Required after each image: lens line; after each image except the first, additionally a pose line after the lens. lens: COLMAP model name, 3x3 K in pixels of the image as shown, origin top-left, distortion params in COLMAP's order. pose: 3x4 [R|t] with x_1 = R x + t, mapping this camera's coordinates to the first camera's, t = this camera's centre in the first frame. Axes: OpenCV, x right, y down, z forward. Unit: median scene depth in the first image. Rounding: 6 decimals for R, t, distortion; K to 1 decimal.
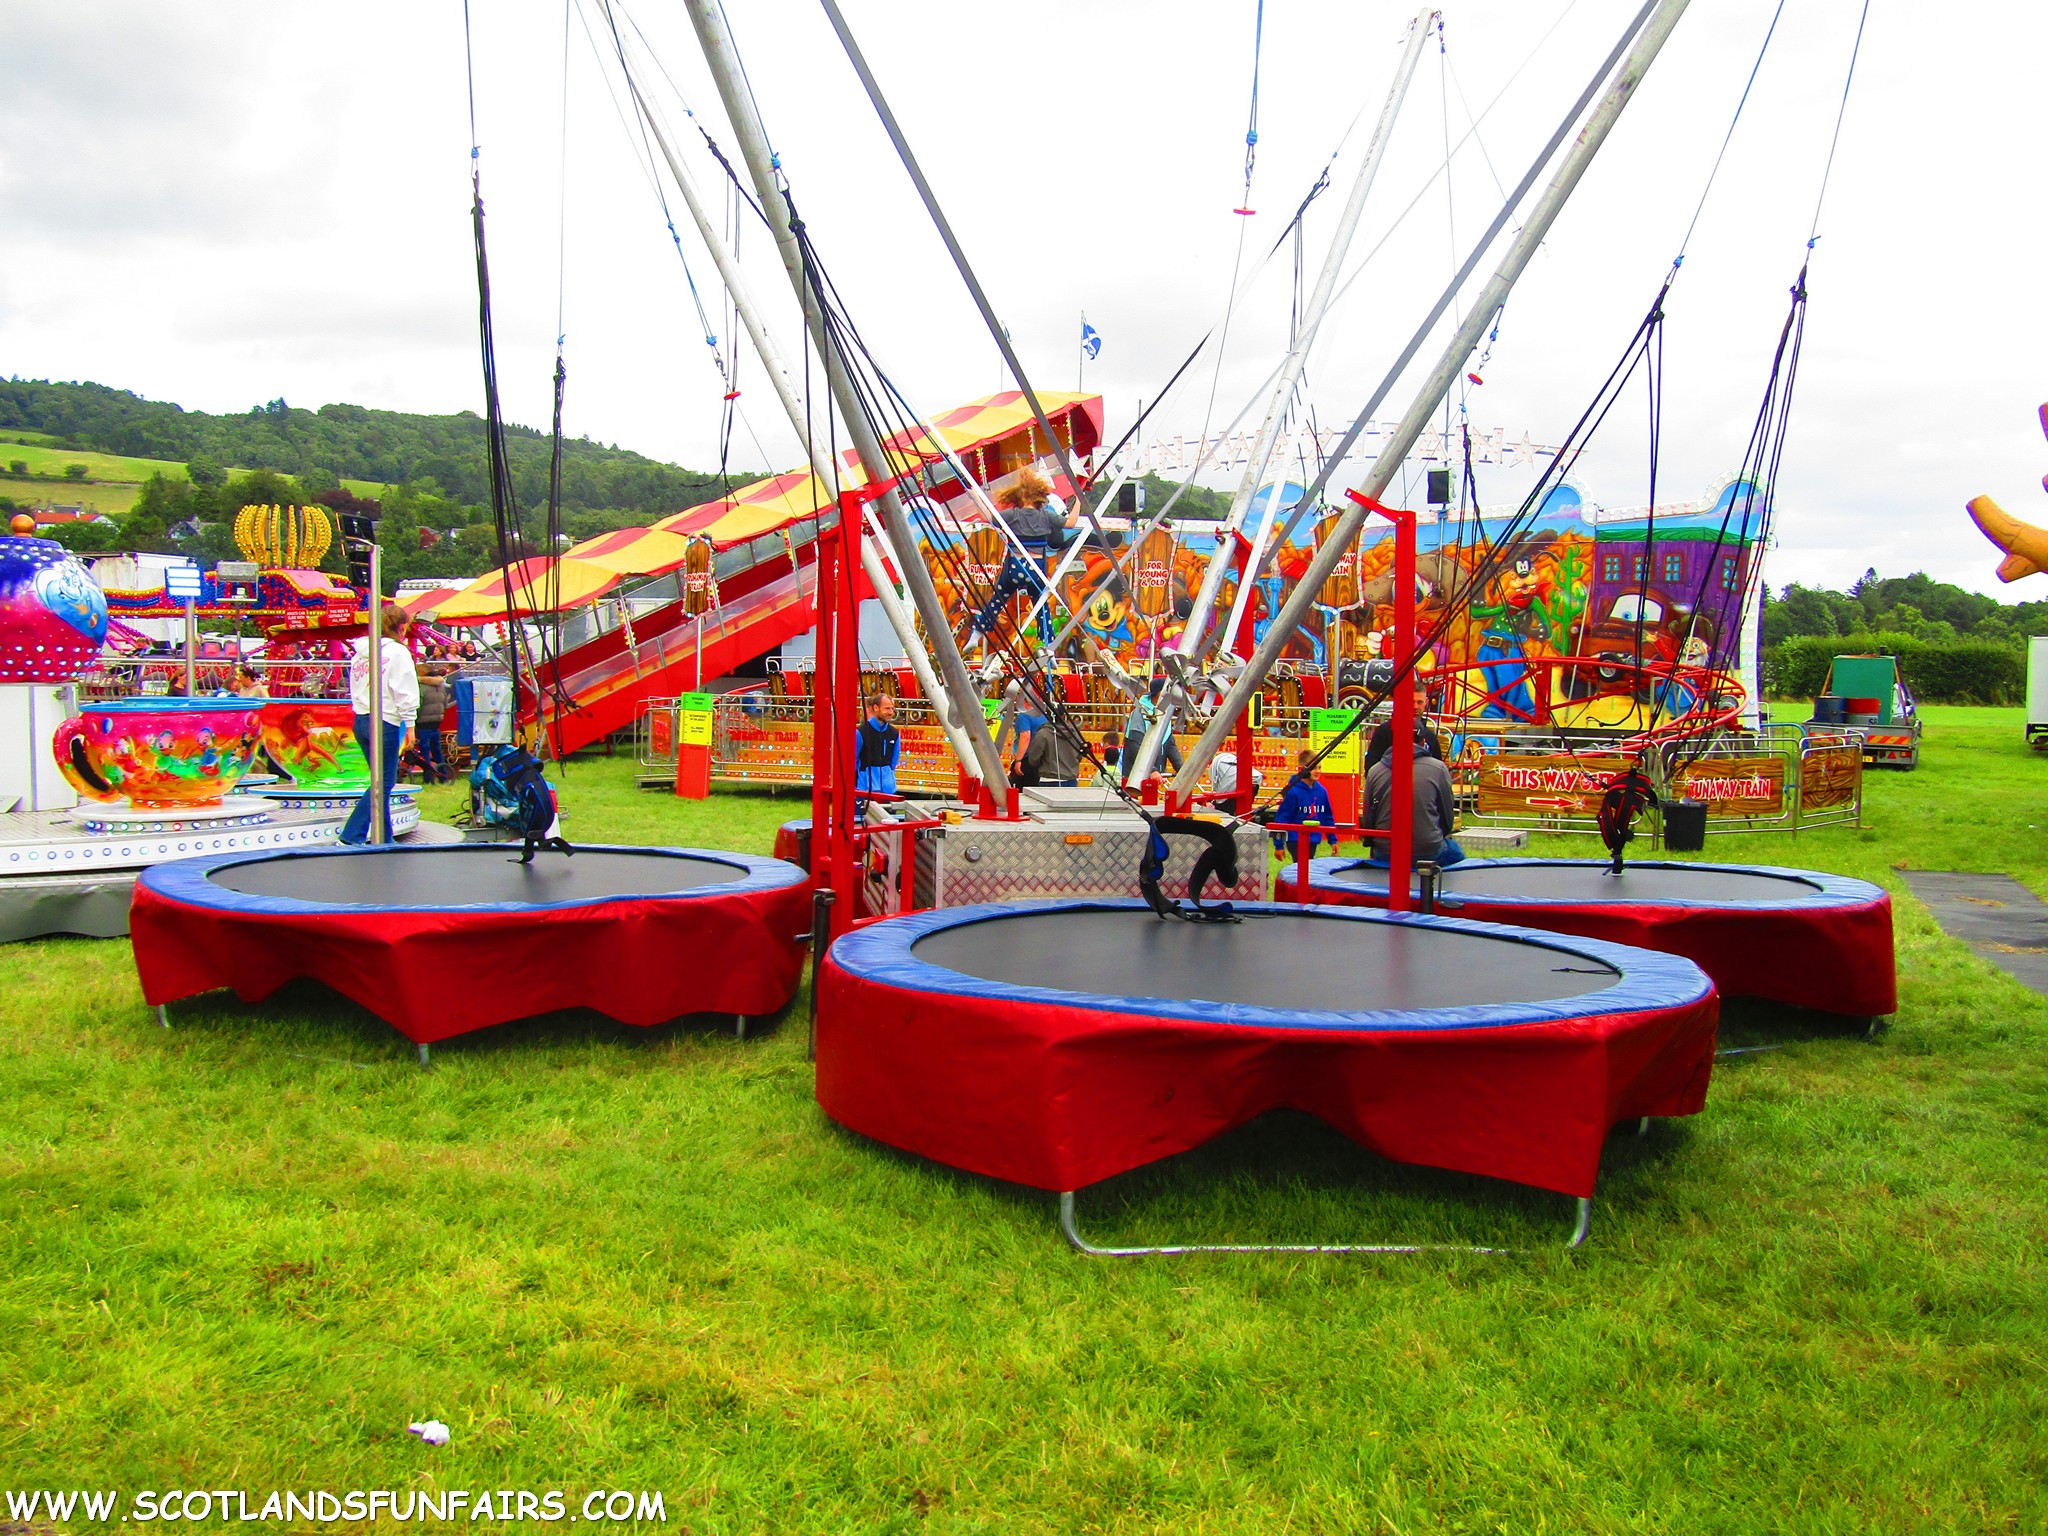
lens RADIAL K [[1913.0, 0, 1023.7], [0, 1913.0, 766.6], [0, 0, 1]] dist [-0.002152, 0.000000]
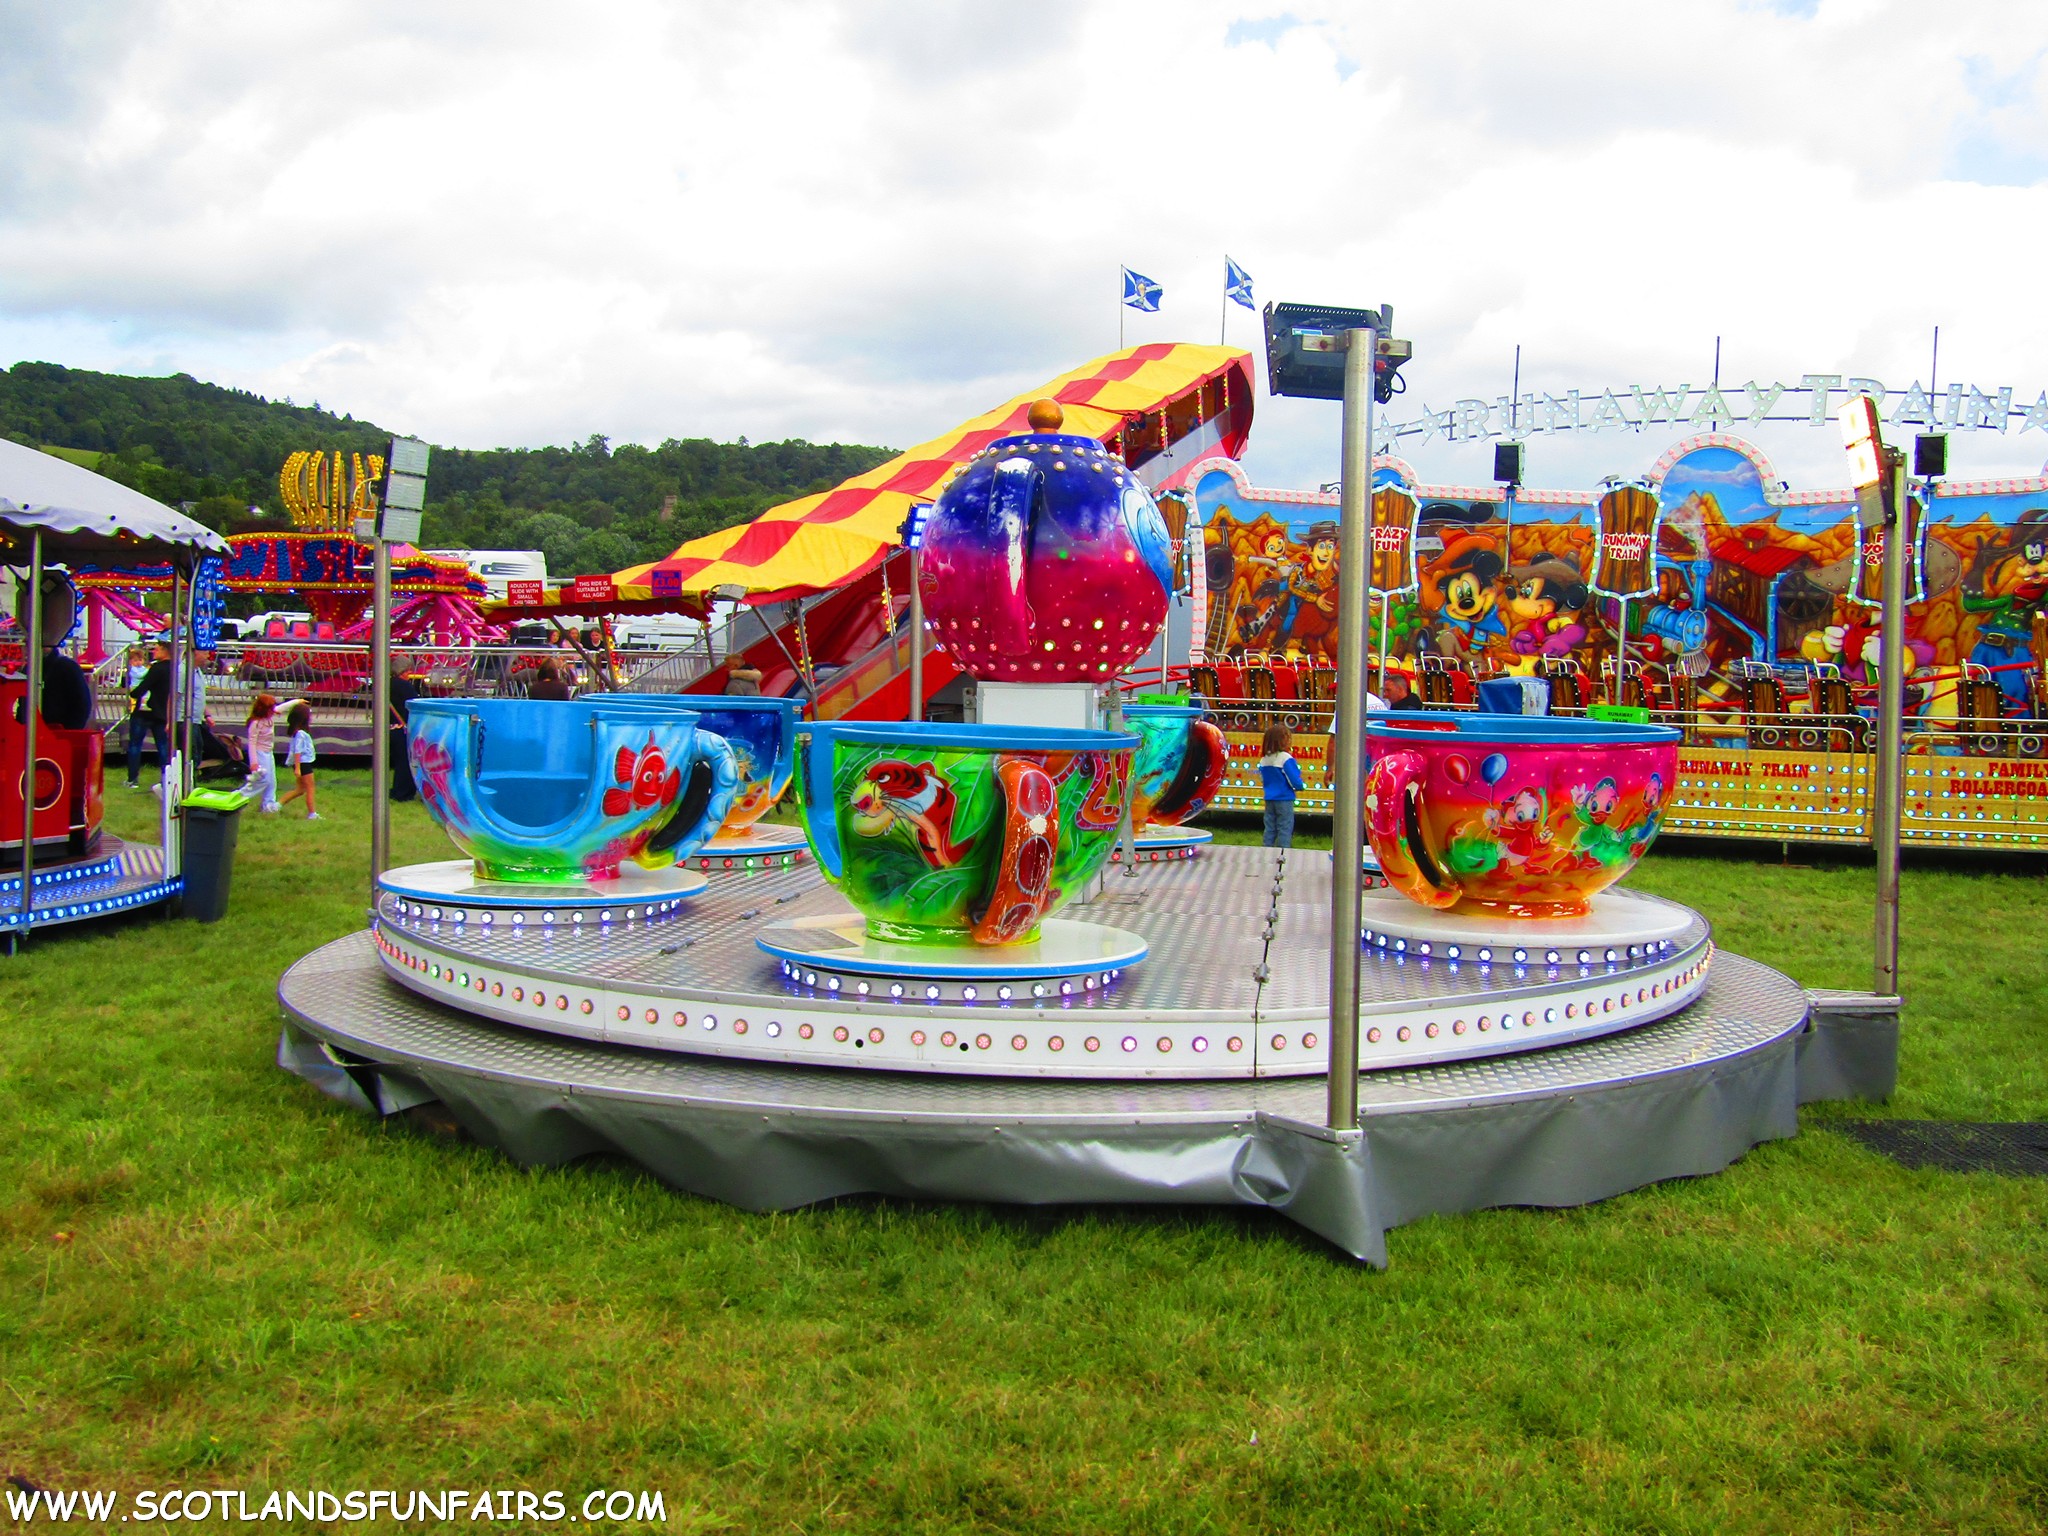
lens RADIAL K [[1963.7, 0, 1024.3], [0, 1963.7, 767.4], [0, 0, 1]] dist [-0.007002, 0.000000]
pose [[0.989636, 0.001052, 0.143598, -0.284922], [-0.001343, 0.999997, 0.001934, -0.009361], [-0.143596, -0.002106, 0.989634, 0.192164]]
